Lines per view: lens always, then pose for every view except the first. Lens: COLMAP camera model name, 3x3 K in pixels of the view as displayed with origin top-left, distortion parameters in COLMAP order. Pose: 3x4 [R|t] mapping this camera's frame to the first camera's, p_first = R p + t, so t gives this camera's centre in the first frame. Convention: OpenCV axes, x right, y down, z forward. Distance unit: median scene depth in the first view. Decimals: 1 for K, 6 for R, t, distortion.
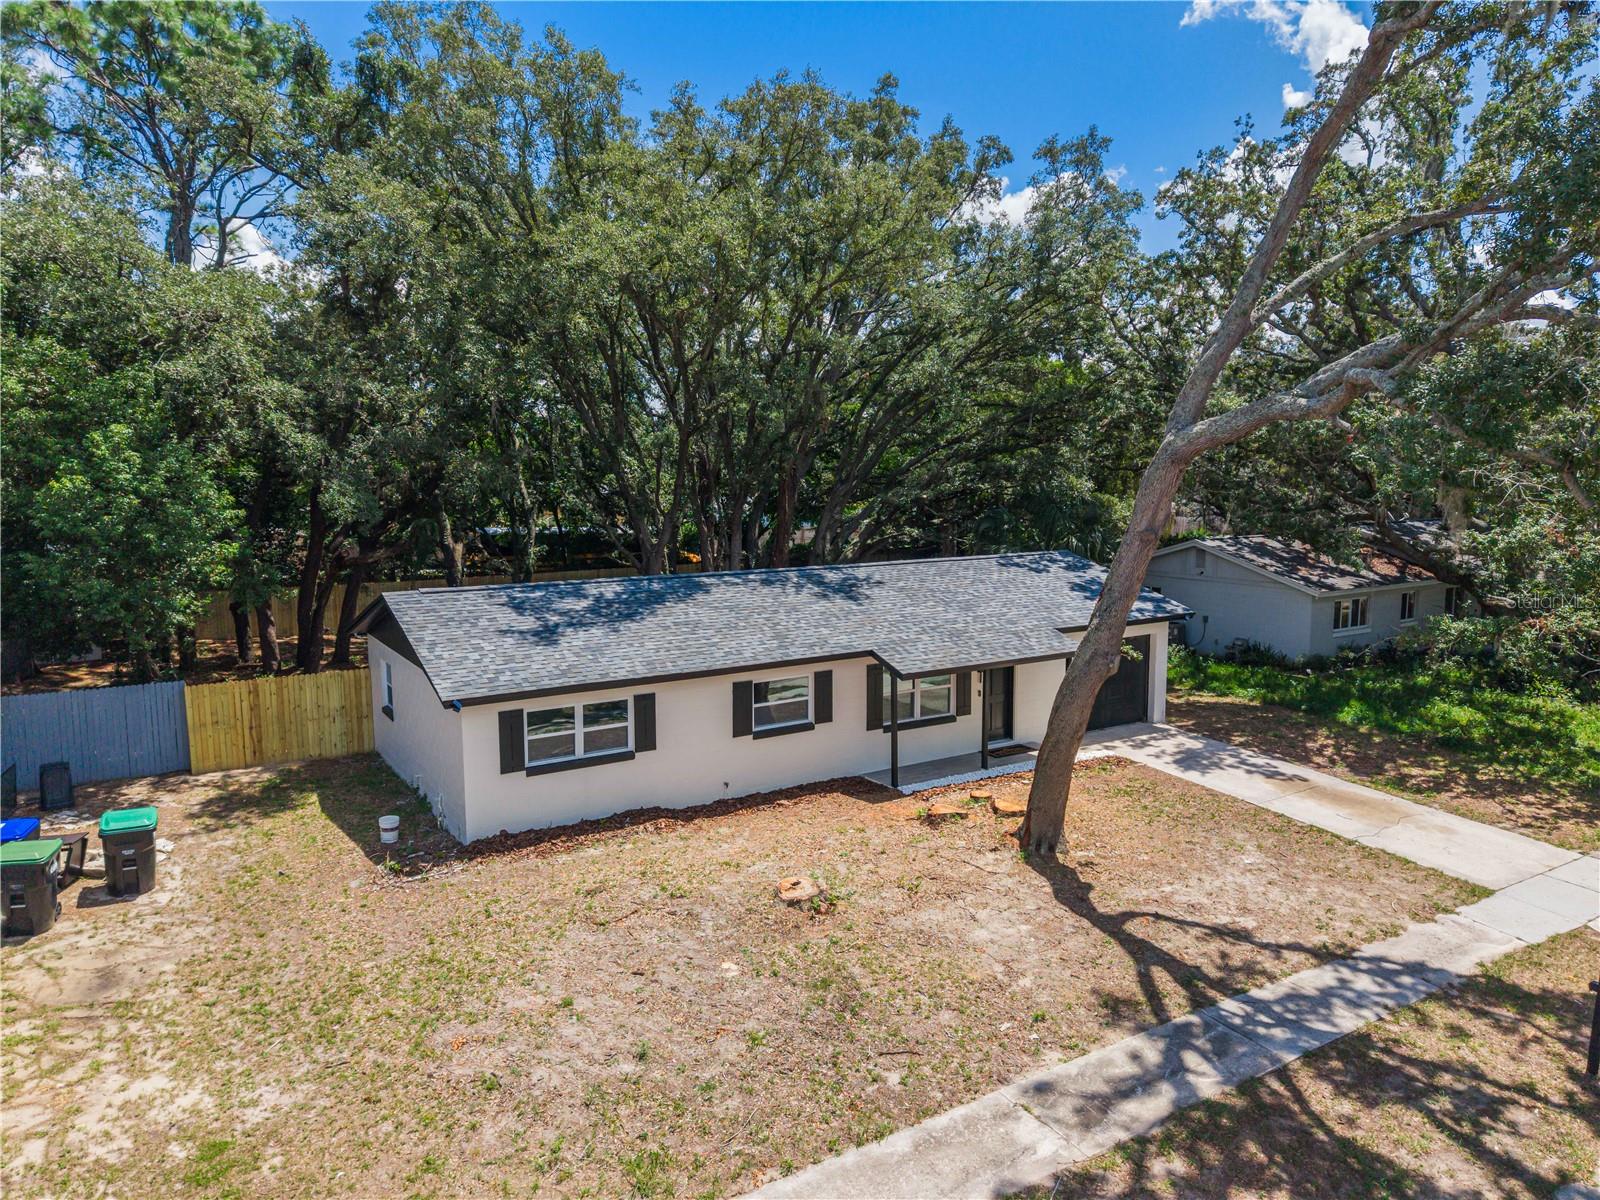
lens RADIAL K [[1069.8, 0, 800.0], [0, 1069.8, 600.0], [0, 0, 1]] dist [0.032004, -0.001715]
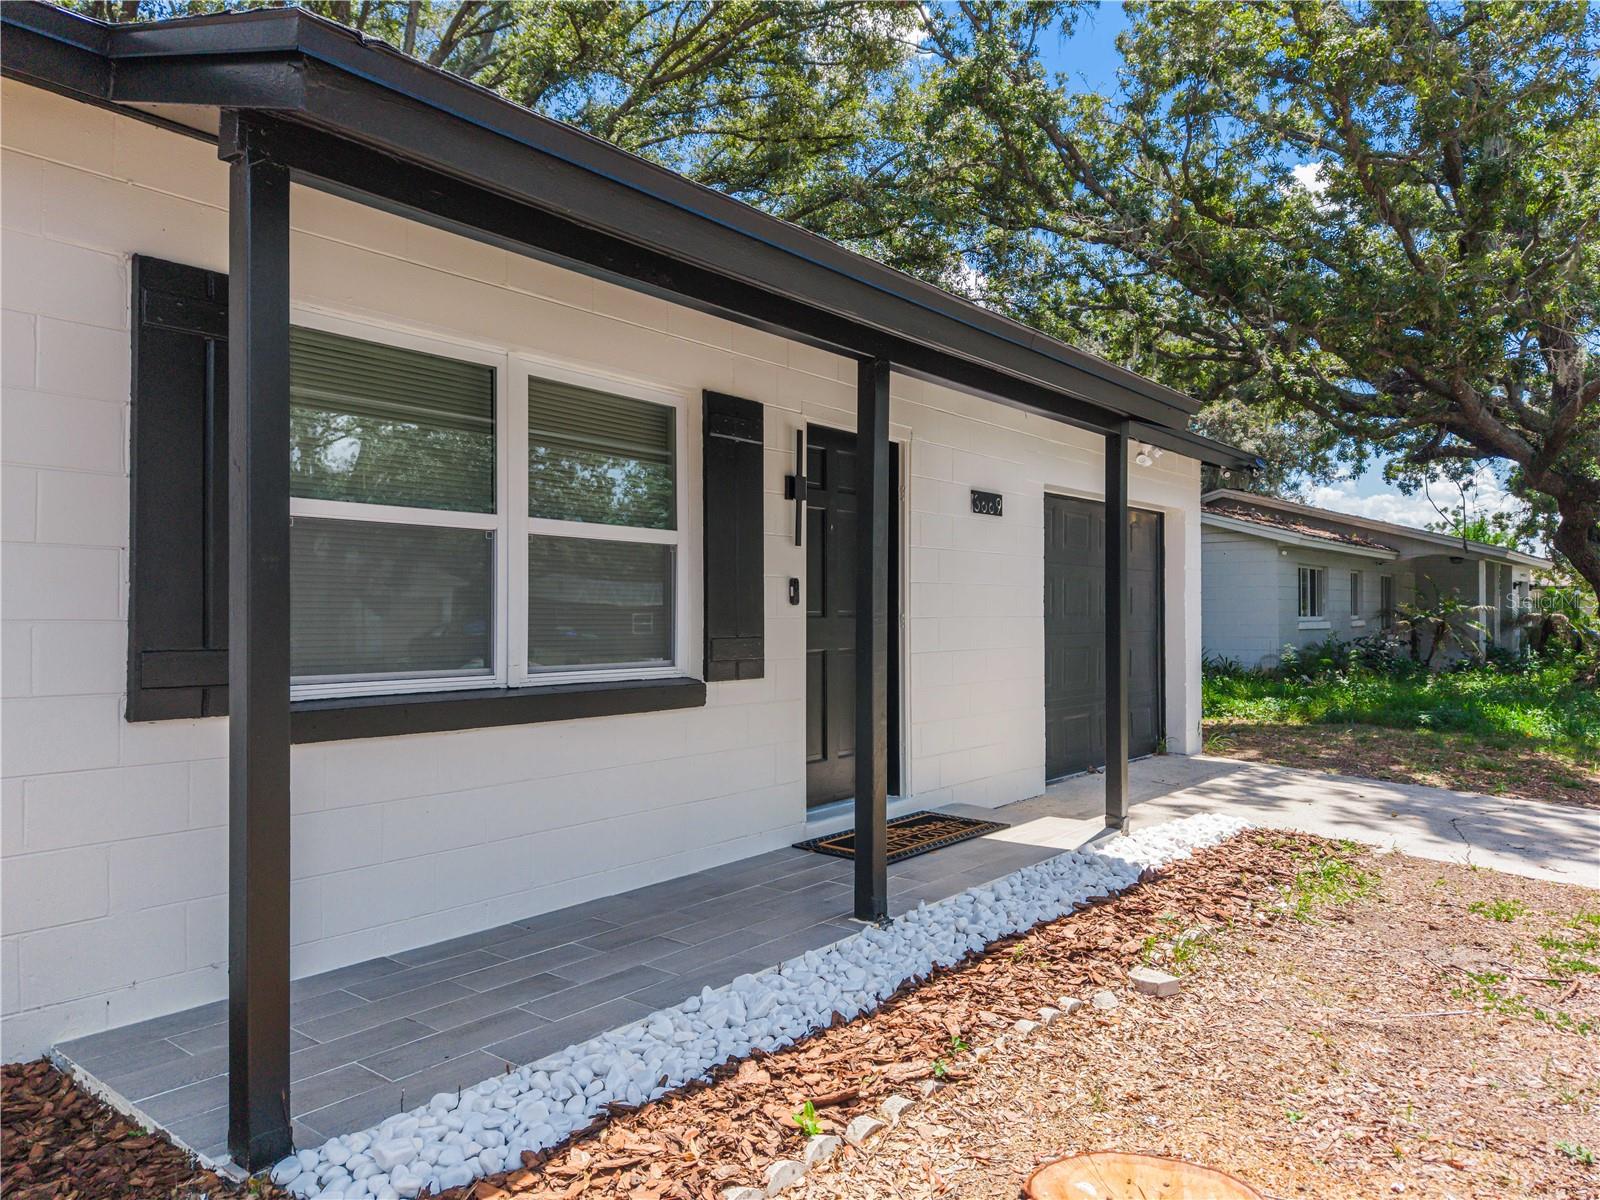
lens RADIAL K [[1069.8, 0, 800.0], [0, 1069.8, 600.0], [0, 0, 1]] dist [0.032004, -0.001715]
pose [[0.955925, -0.006128, 0.293547, 0.122728], [0.050239, 0.988452, -0.142967, 0.149756], [-0.289281, 0.151413, 0.945193, 0.955475]]
